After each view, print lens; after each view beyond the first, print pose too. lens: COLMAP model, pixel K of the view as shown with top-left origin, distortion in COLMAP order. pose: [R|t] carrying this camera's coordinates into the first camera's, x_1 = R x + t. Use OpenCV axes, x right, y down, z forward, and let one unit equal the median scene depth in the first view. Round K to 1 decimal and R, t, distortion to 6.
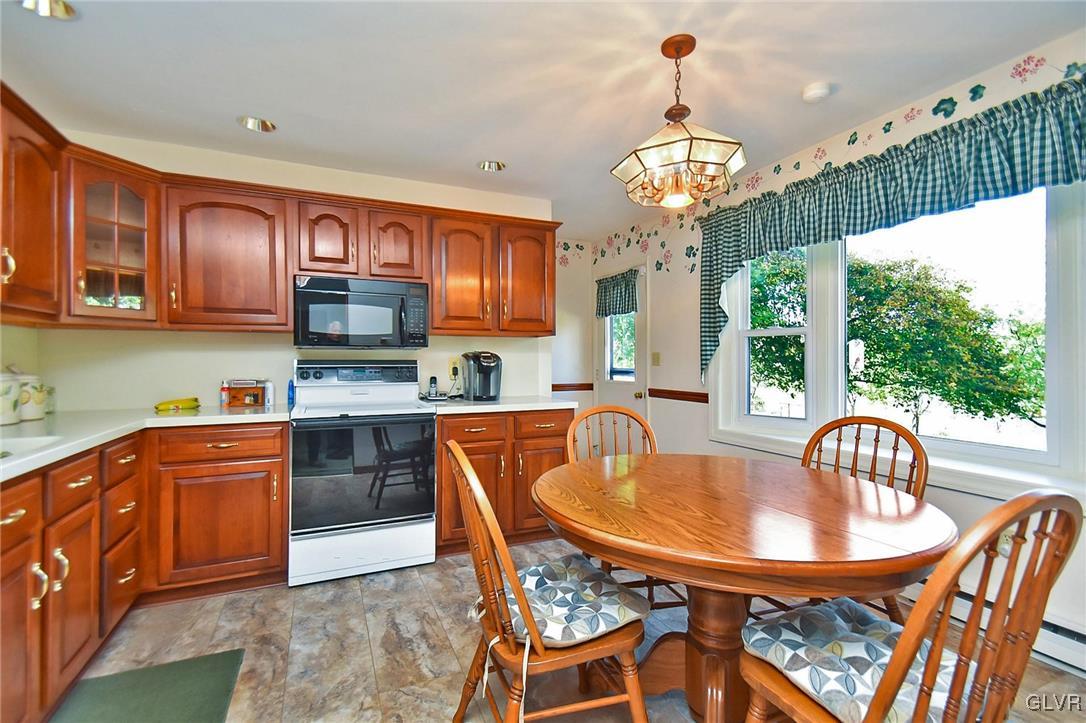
lens RADIAL K [[494.4, 0, 544.1], [0, 494.4, 379.6], [0, 0, 1]] dist [0.033074, -0.016504]
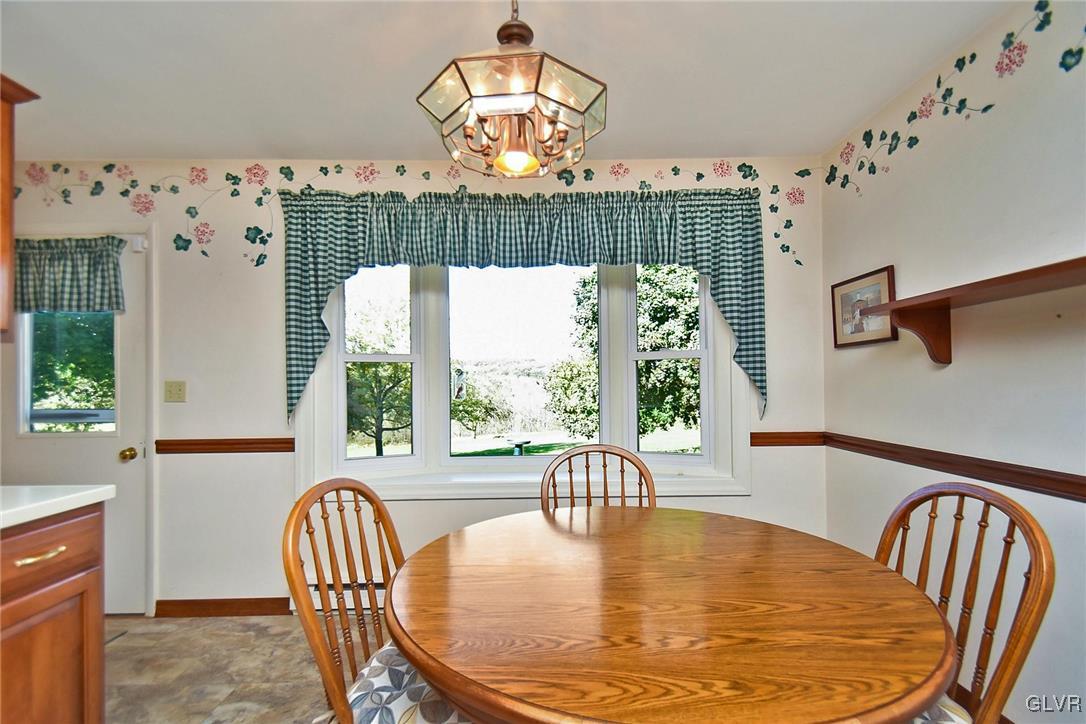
lens RADIAL K [[494.4, 0, 544.1], [0, 494.4, 380.1], [0, 0, 1]] dist [0.033074, -0.016504]
pose [[0.395788, -0.000440, 0.918342, -0.219130], [0.047199, 0.998688, -0.019863, -0.028598], [-0.917128, 0.051206, 0.395289, 0.438619]]
